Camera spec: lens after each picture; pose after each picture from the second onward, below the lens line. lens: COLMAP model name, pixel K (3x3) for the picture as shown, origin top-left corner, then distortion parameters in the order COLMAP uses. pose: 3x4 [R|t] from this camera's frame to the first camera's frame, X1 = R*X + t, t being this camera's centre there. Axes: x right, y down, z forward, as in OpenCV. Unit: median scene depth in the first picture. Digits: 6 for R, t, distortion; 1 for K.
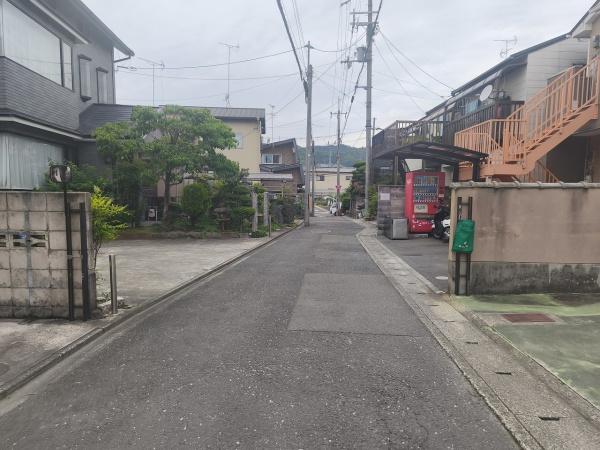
lens RADIAL K [[406.7, 0, 302.3], [0, 406.7, 228.3], [0, 0, 1]] dist [0.057241, 0.001575]
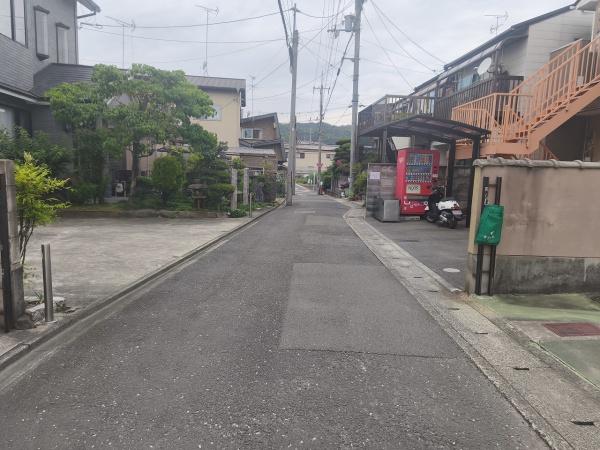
lens RADIAL K [[407.8, 0, 300.0], [0, 407.8, 225.0], [0, 0, 1]] dist [0.038842, -0.004034]
pose [[0.998767, 0.015307, 0.047217, -0.012285], [-0.017445, 0.998826, 0.045197, -0.004944], [-0.046470, -0.045965, 0.997862, 0.085641]]
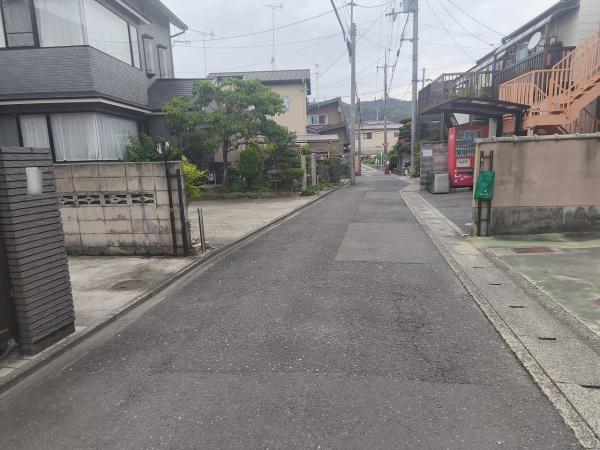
lens RADIAL K [[406.7, 0, 302.3], [0, 406.7, 228.3], [0, 0, 1]] dist [0.057241, 0.001575]
pose [[0.992658, -0.020660, -0.119173, 0.007371], [0.031999, 0.995055, 0.094031, 0.006167], [0.116641, -0.097154, 0.988411, -0.100725]]
